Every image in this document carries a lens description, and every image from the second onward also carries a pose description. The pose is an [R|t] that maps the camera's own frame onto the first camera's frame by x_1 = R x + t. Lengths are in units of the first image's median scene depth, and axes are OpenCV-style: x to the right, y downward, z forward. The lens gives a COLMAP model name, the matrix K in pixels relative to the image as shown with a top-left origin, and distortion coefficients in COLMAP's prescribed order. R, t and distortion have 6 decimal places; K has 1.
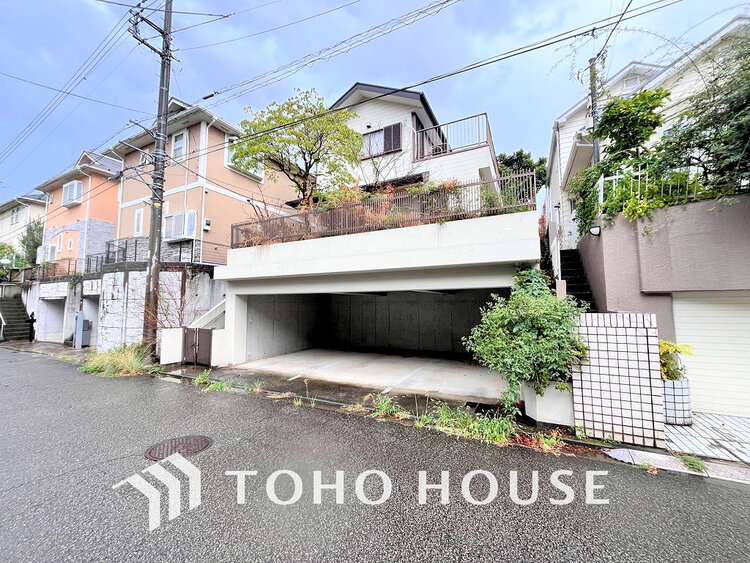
lens RADIAL K [[300.0, 0, 375.0], [0, 300.0, 281.5], [0, 0, 1]] dist [-0.000545, 0.000137]
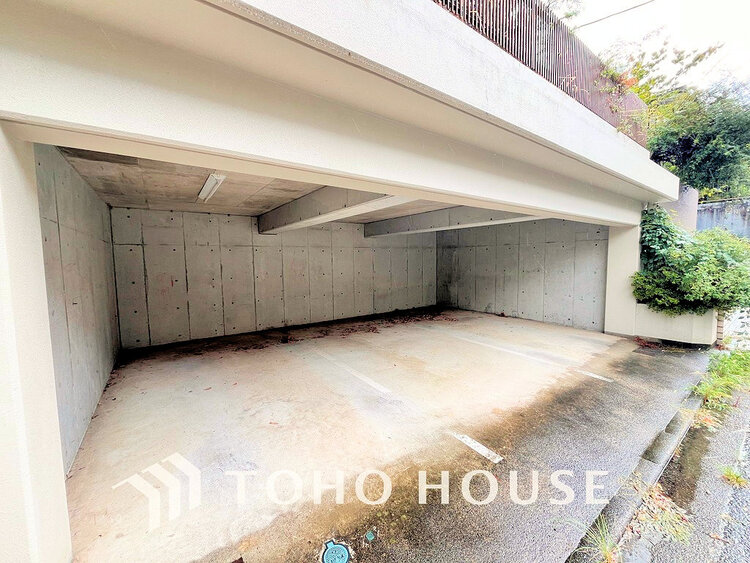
lens RADIAL K [[300.0, 0, 375.0], [0, 300.0, 281.5], [0, 0, 1]] dist [-0.000545, 0.000137]
pose [[0.468567, -0.067719, 0.880828, -0.464796], [-0.056586, 0.992710, 0.106422, 0.081280], [-0.881614, -0.099708, 0.461320, 0.733242]]
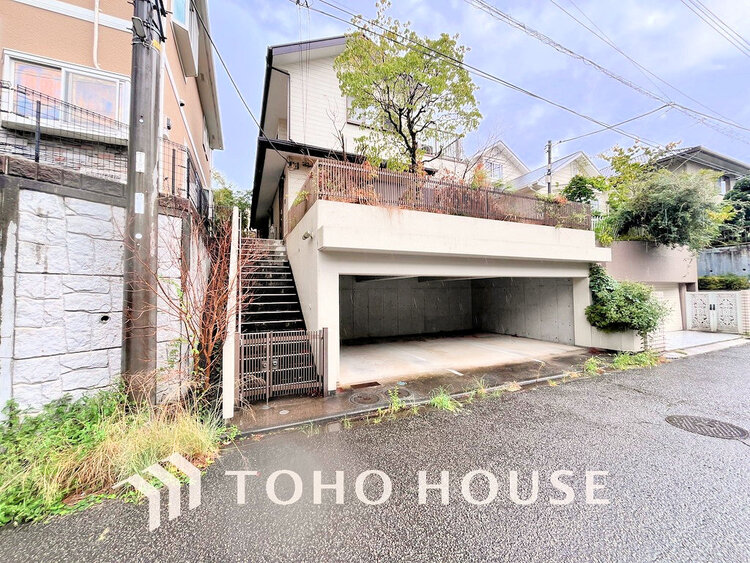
lens RADIAL K [[306.4, 0, 375.0], [0, 306.4, 281.5], [0, 0, 1]] dist [-0.000569, 0.000065]
pose [[0.636230, 0.024905, 0.771097, -0.843692], [-0.049253, 0.998751, 0.008380, 0.047164], [-0.769926, -0.043311, 0.636662, 0.479671]]
